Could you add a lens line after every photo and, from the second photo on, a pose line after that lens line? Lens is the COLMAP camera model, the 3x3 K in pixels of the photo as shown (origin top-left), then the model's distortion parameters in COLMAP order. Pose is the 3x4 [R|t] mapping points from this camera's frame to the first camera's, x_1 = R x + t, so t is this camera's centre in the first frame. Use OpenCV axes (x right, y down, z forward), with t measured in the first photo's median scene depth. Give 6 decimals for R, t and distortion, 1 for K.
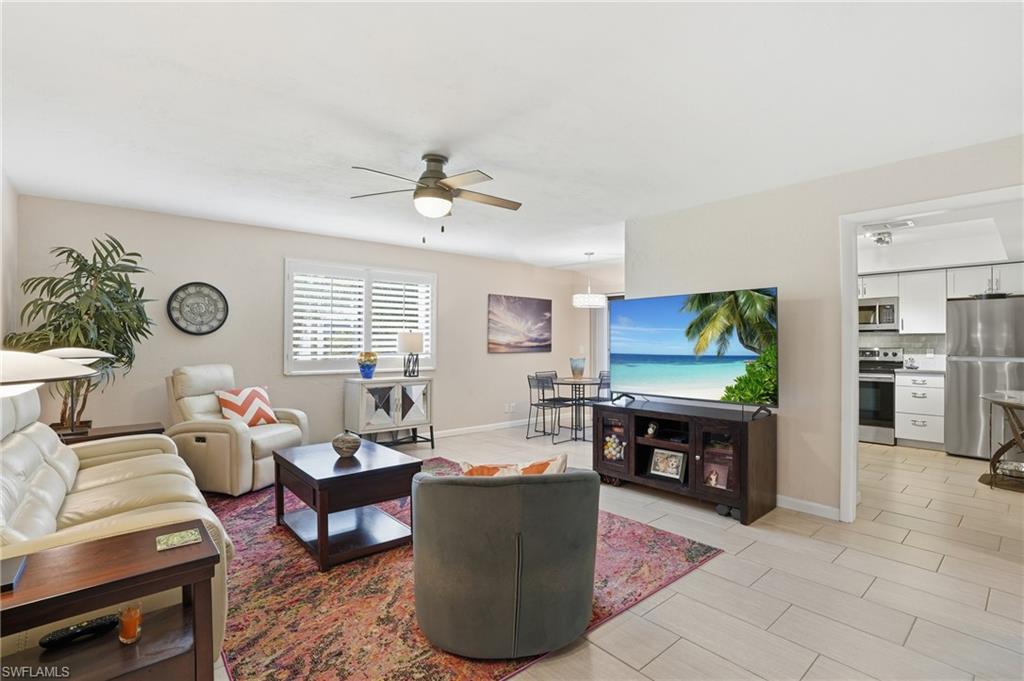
lens RADIAL K [[473.2, 0, 511.6], [0, 473.2, 344.0], [0, 0, 1]] dist [-0.040243, 0.004289]
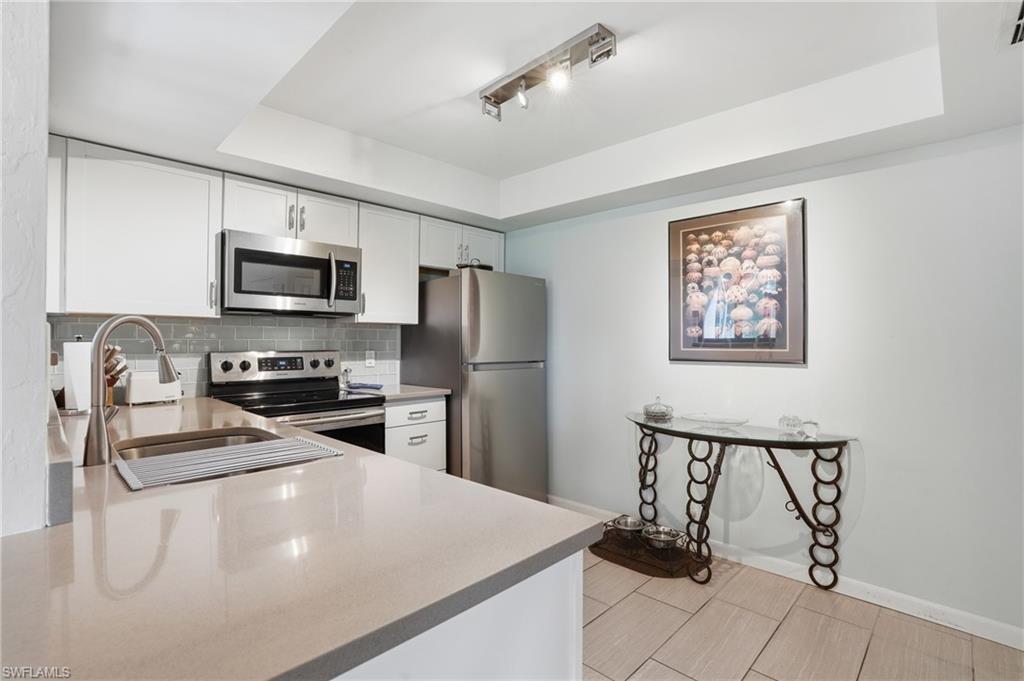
lens RADIAL K [[473.2, 0, 511.8], [0, 473.2, 339.4], [0, 0, 1]] dist [-0.040243, 0.004289]
pose [[-0.086992, 0.003544, 0.996203, 0.309842], [0.001591, 0.999993, -0.003418, -0.001520], [-0.996208, 0.001287, -0.086997, 0.878154]]
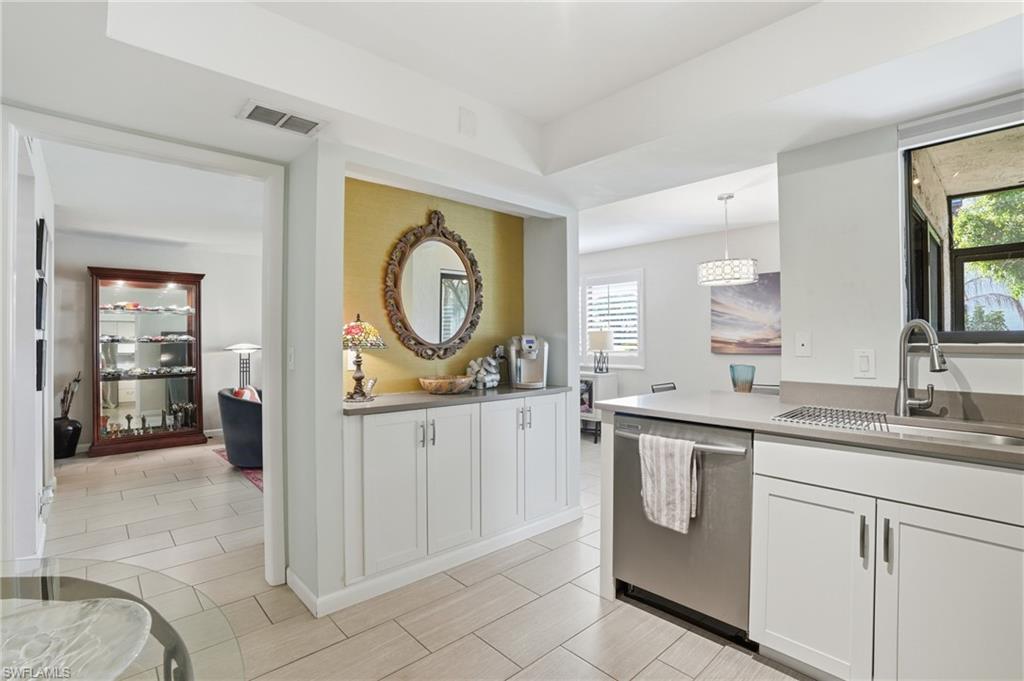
lens RADIAL K [[473.2, 0, 511.3], [0, 473.2, 343.9], [0, 0, 1]] dist [-0.040243, 0.004289]
pose [[0.045356, 0.003079, -0.998966, 0.905538], [0.001361, 0.999994, 0.003144, 0.000139], [0.998970, -0.001502, 0.045351, 0.818289]]
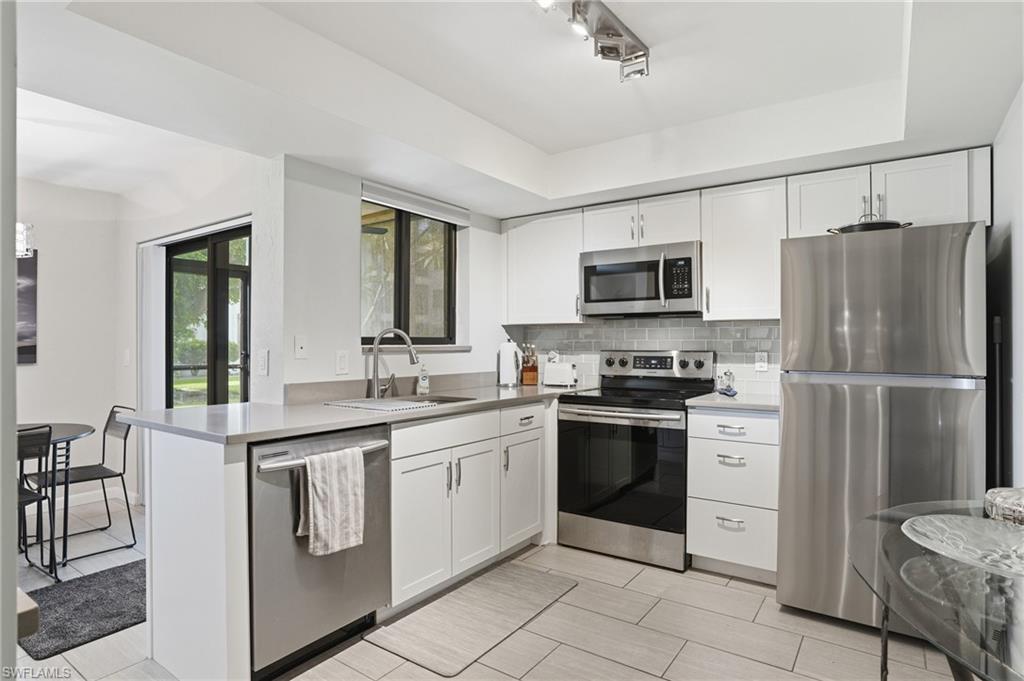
lens RADIAL K [[558.9, 0, 519.4], [0, 558.9, 336.0], [0, 0, 1]] dist [-0.025786, 0.001003]
pose [[0.964558, -0.000513, 0.263869, 0.513703], [0.004223, 0.999900, -0.013491, -0.000044], [-0.263835, 0.014127, 0.964464, 0.503811]]
